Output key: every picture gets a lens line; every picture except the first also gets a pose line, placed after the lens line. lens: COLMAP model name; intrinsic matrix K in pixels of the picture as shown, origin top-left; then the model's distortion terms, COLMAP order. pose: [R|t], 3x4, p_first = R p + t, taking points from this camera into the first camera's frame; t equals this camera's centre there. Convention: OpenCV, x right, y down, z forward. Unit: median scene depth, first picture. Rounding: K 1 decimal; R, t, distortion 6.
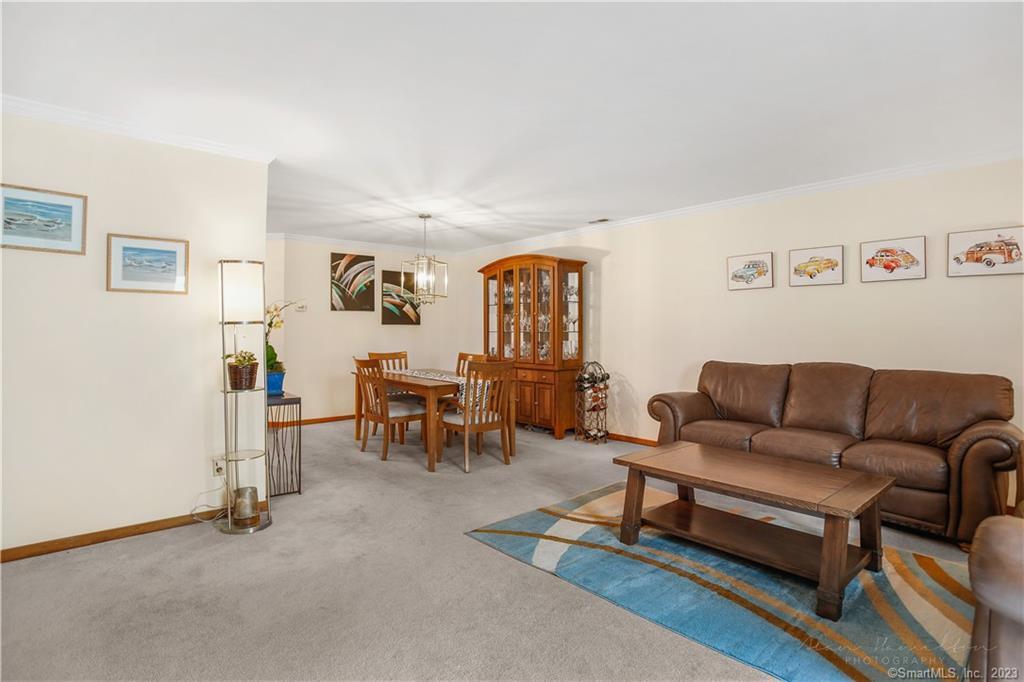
lens RADIAL K [[512.9, 0, 509.2], [0, 512.9, 330.0], [0, 0, 1]] dist [-0.083616, 0.034546]
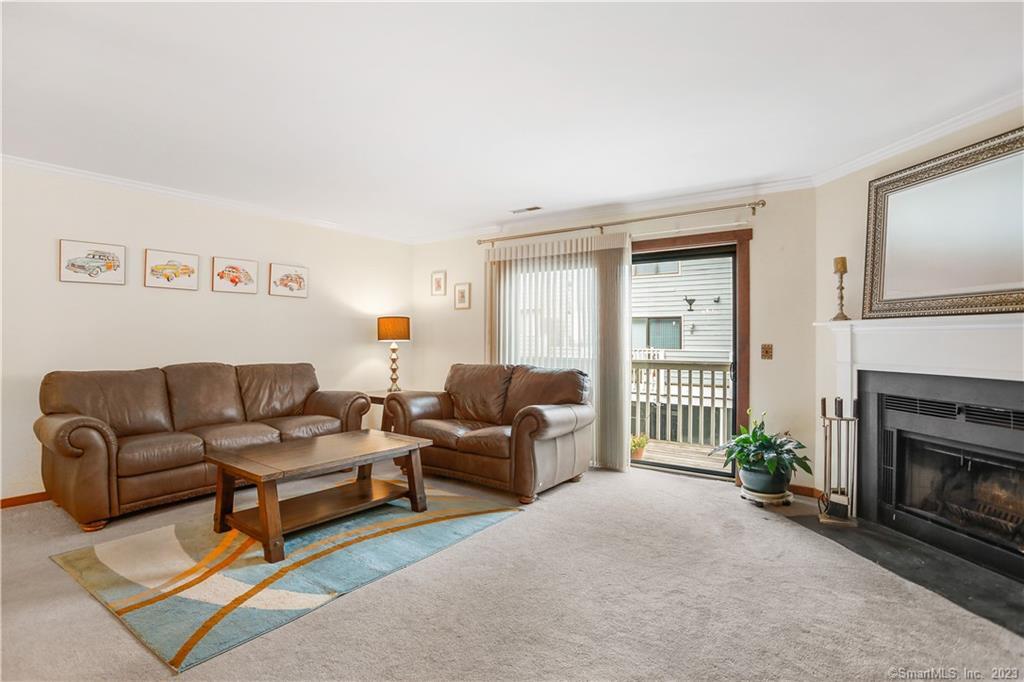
lens RADIAL K [[522.3, 0, 508.0], [0, 522.3, 330.5], [0, 0, 1]] dist [-0.089456, 0.038957]
pose [[-0.215282, 0.007749, 0.976521, -0.687145], [-0.007014, 0.999930, -0.009481, 0.001550], [-0.976527, -0.008891, -0.215213, 0.693474]]
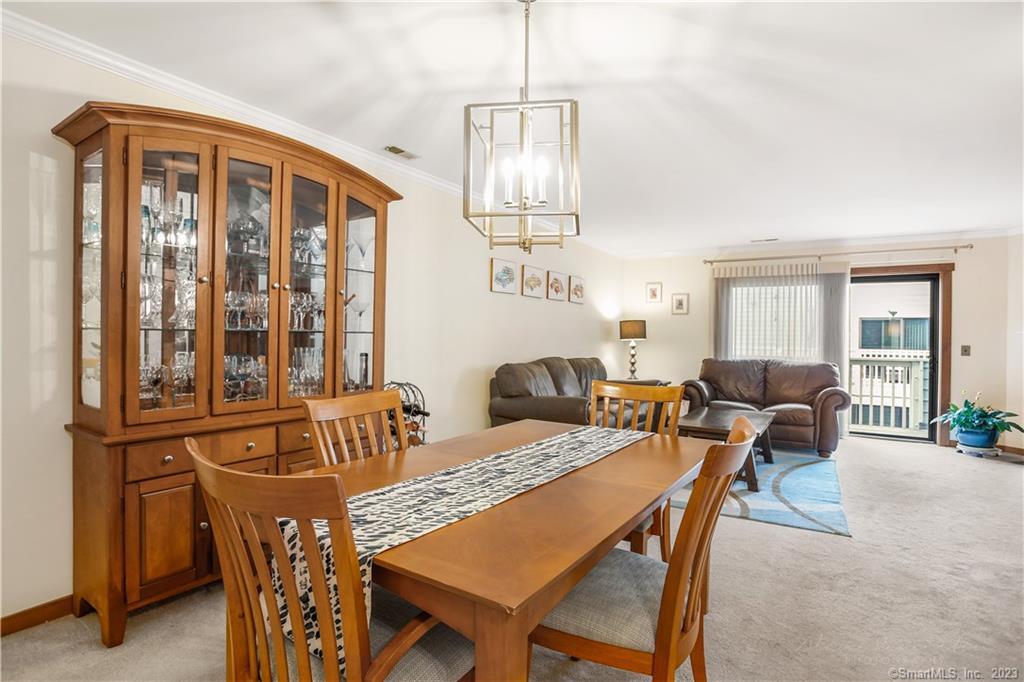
lens RADIAL K [[512.9, 0, 509.2], [0, 512.9, 330.0], [0, 0, 1]] dist [-0.083616, 0.034546]
pose [[-0.292722, -0.001527, 0.956196, -0.758952], [-0.017464, 0.999840, -0.003749, -0.000855], [-0.956038, -0.017797, -0.292702, 1.807593]]
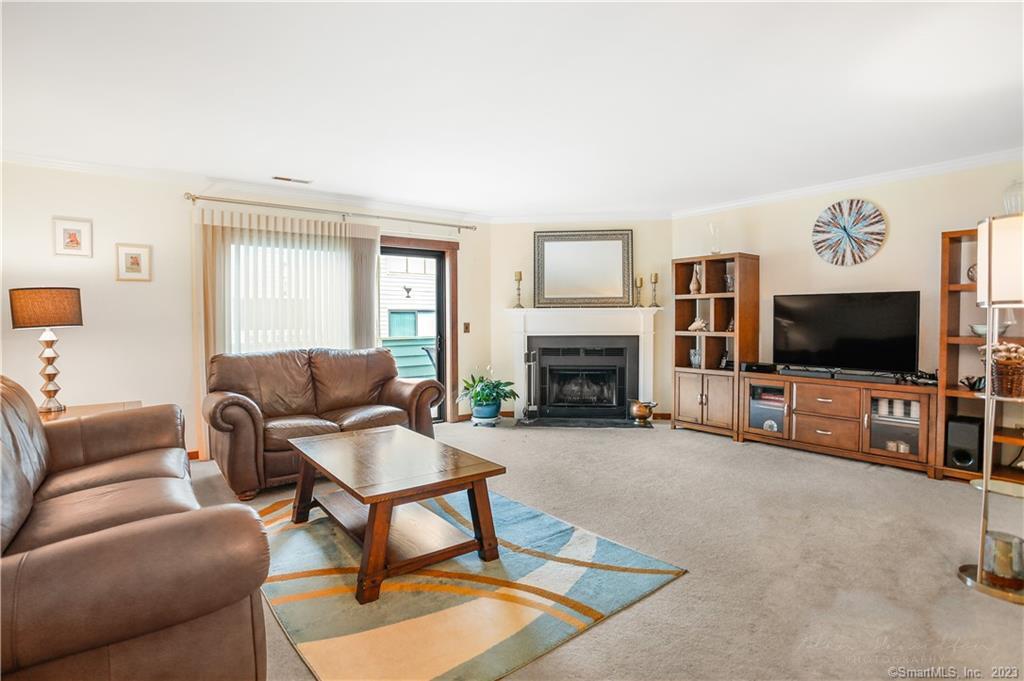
lens RADIAL K [[514.3, 0, 513.2], [0, 514.3, 335.8], [0, 0, 1]] dist [-0.073420, 0.036501]
pose [[-0.998979, -0.000631, 0.045169, 0.137707], [0.000756, 0.999529, 0.030678, 0.008694], [-0.045168, 0.030681, -0.998508, 1.651351]]
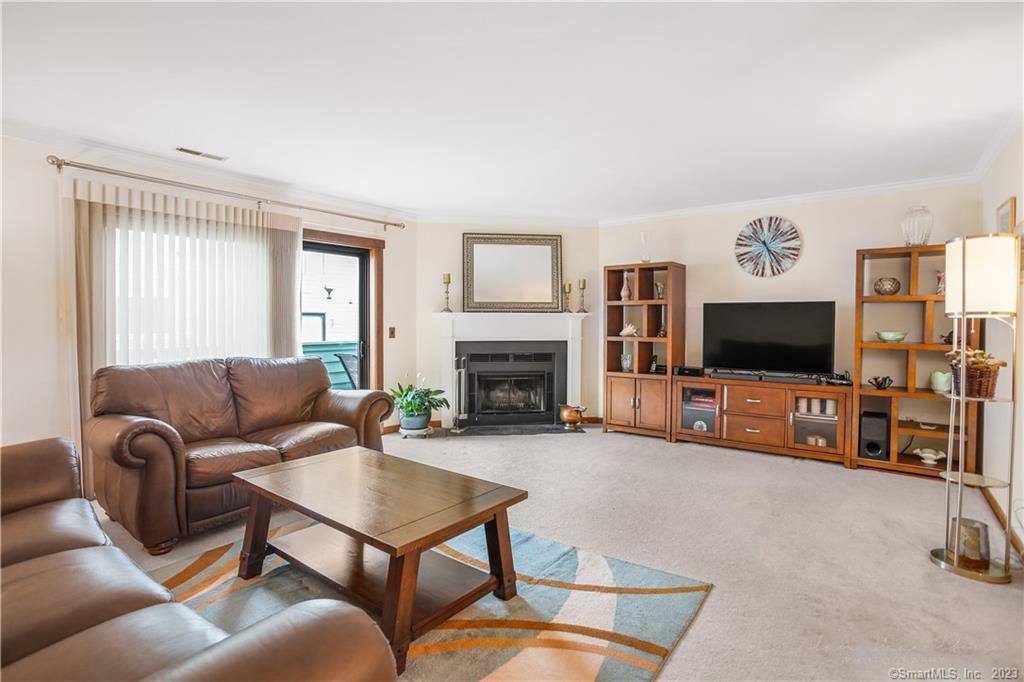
lens RADIAL K [[503.9, 0, 513.1], [0, 503.9, 335.5], [0, 0, 1]] dist [-0.060116, 0.035420]
pose [[-0.978364, -0.001363, -0.206887, 0.339295], [-0.006105, 0.999733, 0.022281, 0.006279], [0.206801, 0.023062, -0.978111, 1.538201]]
